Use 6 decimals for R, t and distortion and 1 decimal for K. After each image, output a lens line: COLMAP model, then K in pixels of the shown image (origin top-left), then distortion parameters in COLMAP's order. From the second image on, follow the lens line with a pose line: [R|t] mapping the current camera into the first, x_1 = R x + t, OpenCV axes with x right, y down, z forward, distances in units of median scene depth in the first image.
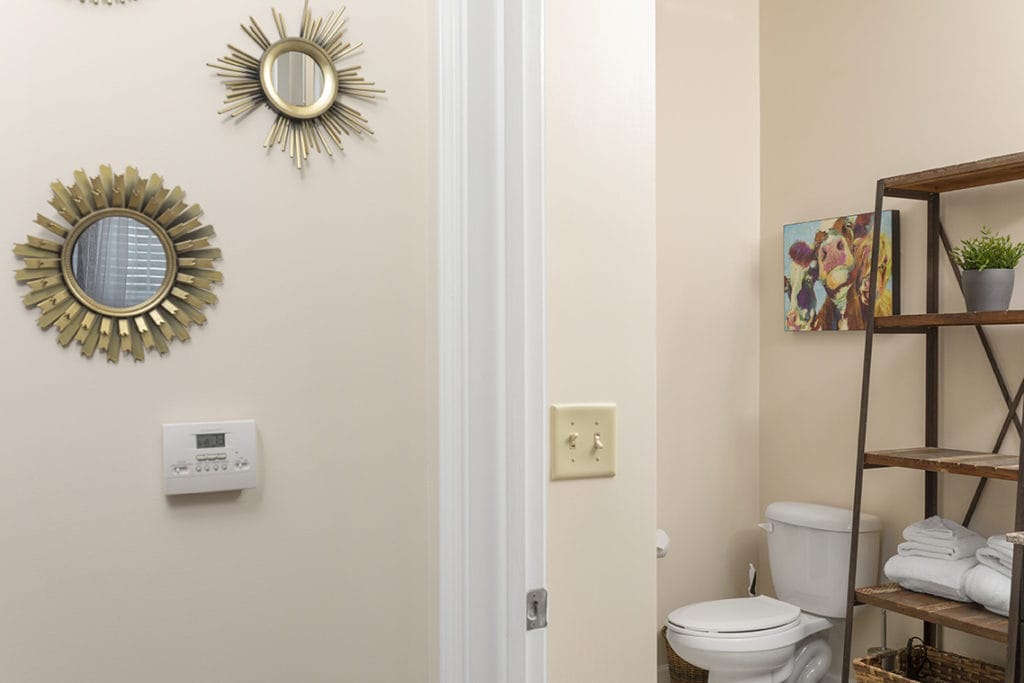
lens RADIAL K [[1008.5, 0, 512.3], [0, 1008.5, 366.1], [0, 0, 1]] dist [-0.003509, -0.013548]
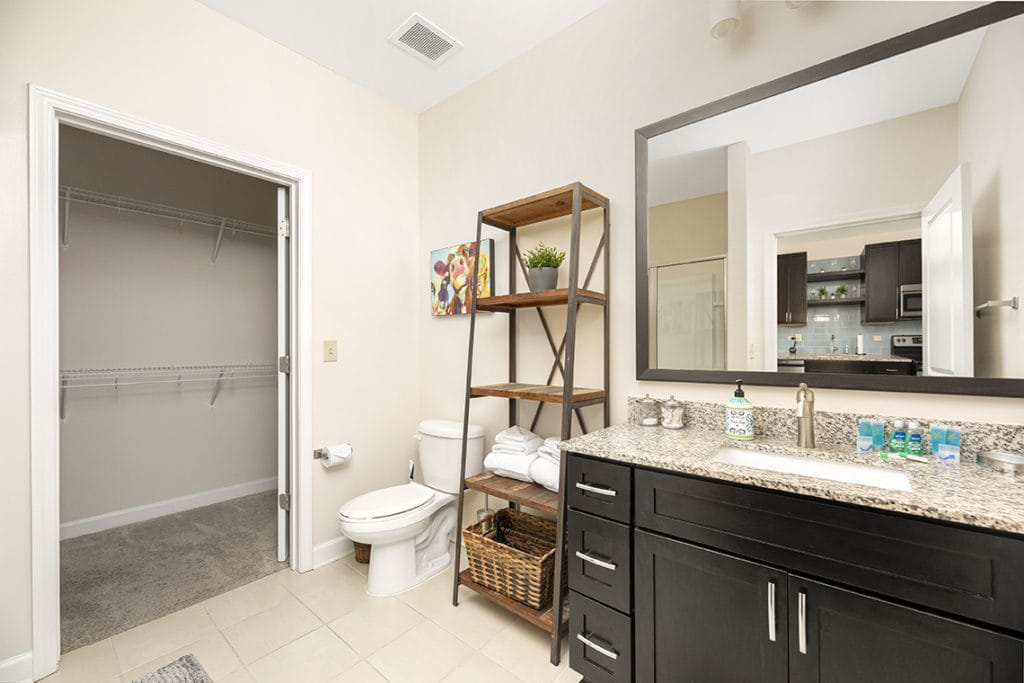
lens RADIAL K [[438.5, 0, 512.0], [0, 438.5, 341.5], [0, 0, 1]] dist [-0.000214, -0.000005]
pose [[0.934009, 0.002609, 0.357239, 0.163240], [0.007392, 0.999618, -0.026628, 0.032819], [-0.357172, 0.027511, 0.933633, 0.340711]]
